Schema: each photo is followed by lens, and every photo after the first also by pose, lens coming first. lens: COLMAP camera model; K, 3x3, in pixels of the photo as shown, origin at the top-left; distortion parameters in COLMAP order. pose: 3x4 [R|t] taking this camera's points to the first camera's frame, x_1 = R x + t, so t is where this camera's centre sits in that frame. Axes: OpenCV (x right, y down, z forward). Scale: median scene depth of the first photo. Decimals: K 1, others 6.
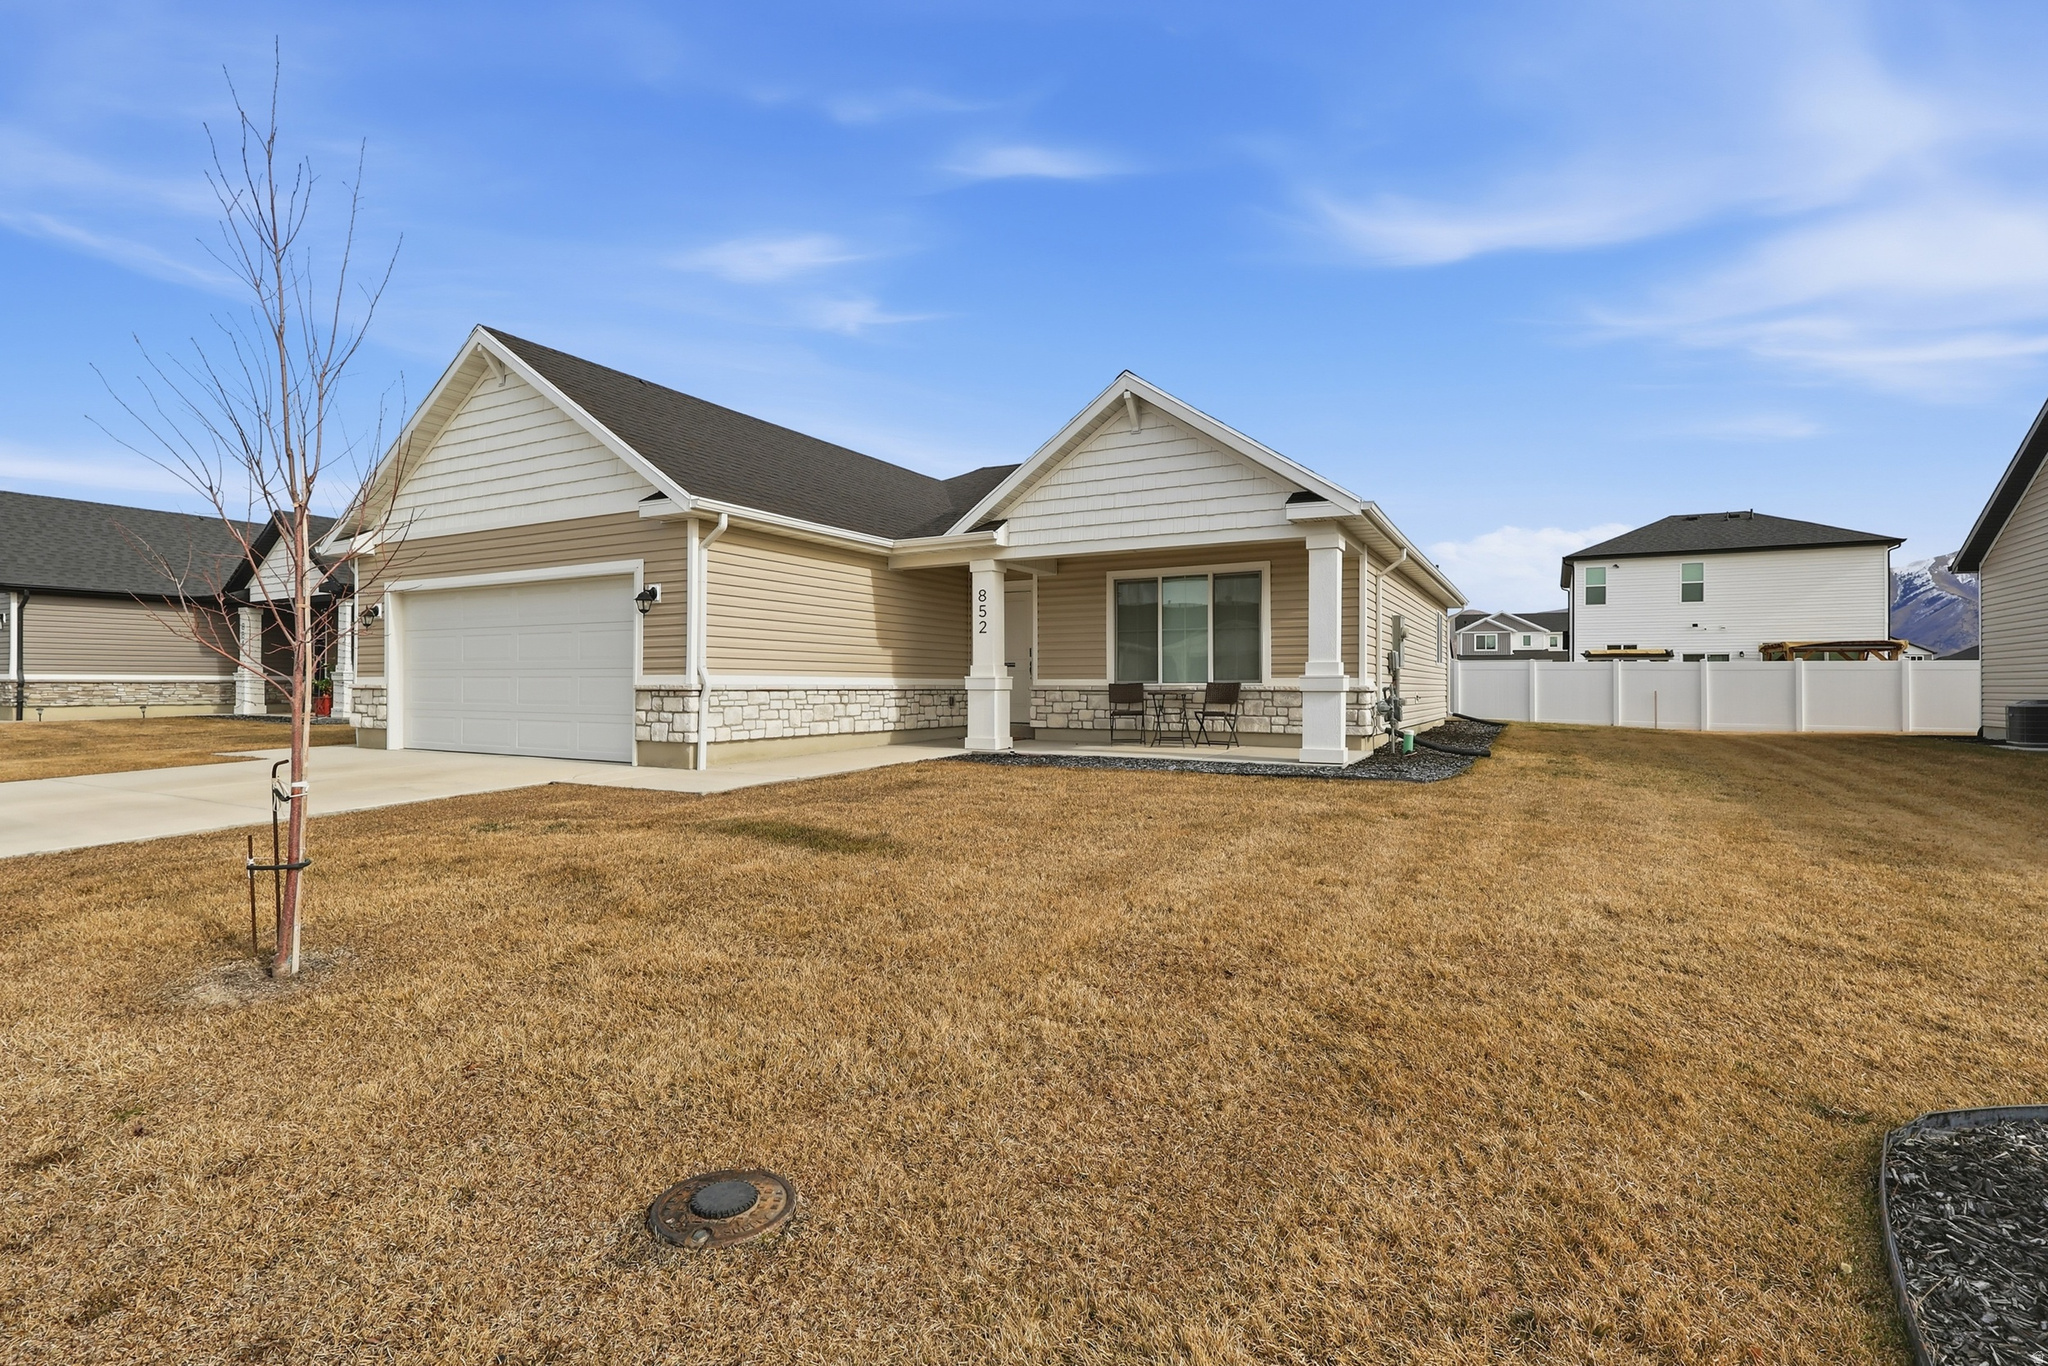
lens RADIAL K [[965.1, 0, 1010.8], [0, 965.1, 676.3], [0, 0, 1]] dist [-0.000883, 0.000033]
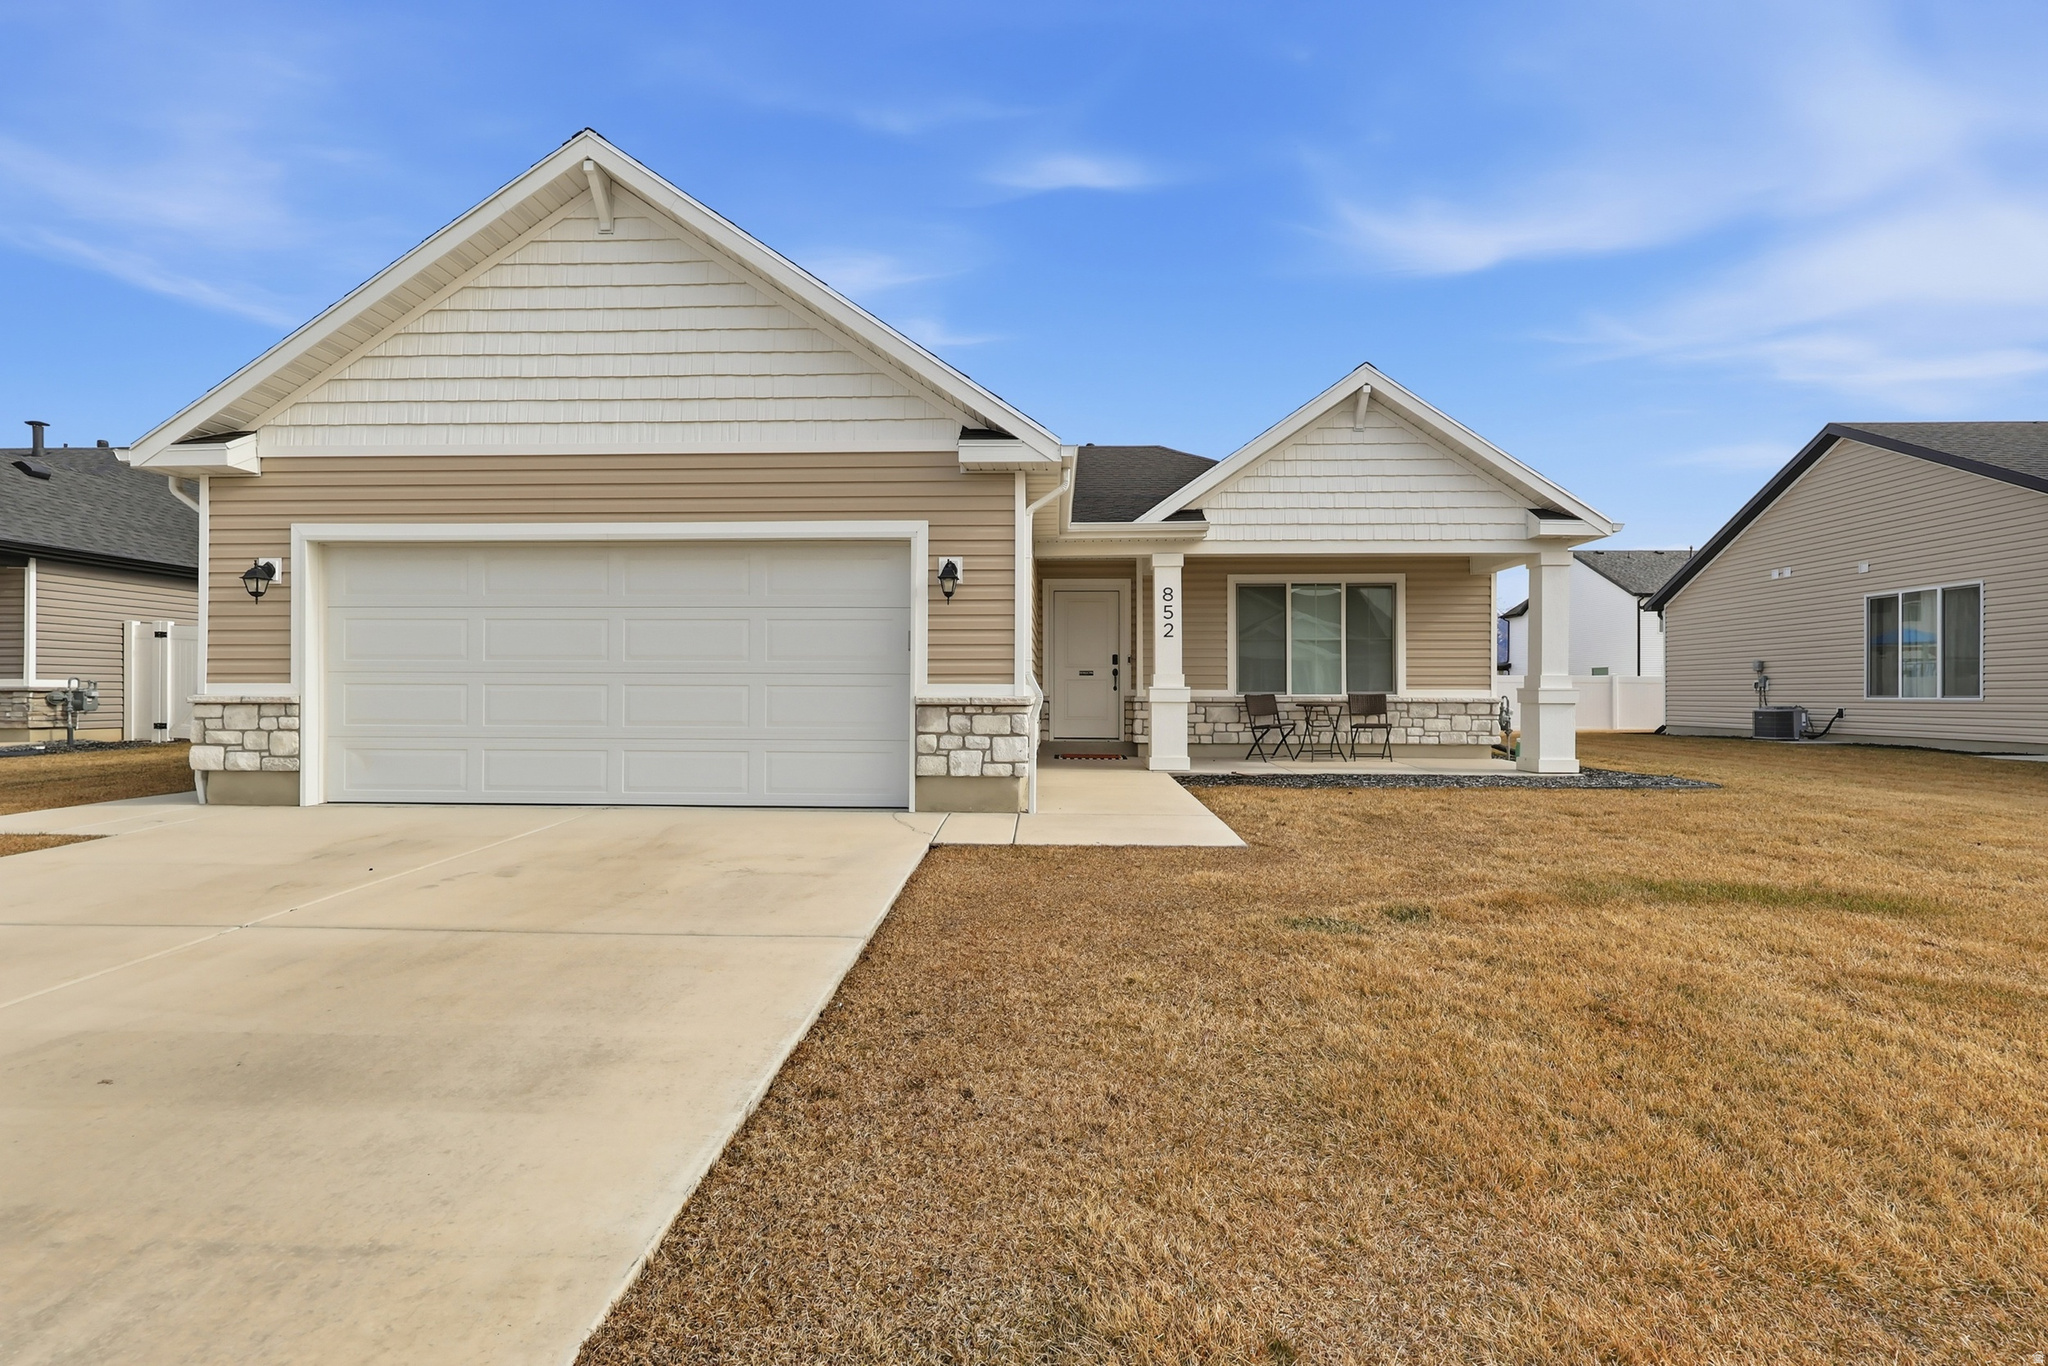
lens RADIAL K [[965.1, 0, 1014.4], [0, 965.1, 692.9], [0, 0, 1]] dist [-0.000883, 0.000033]
pose [[0.890064, 0.001038, 0.455834, -0.556124], [-0.004756, 0.999964, 0.007009, 0.000125], [-0.455810, -0.008406, 0.890037, 0.287016]]
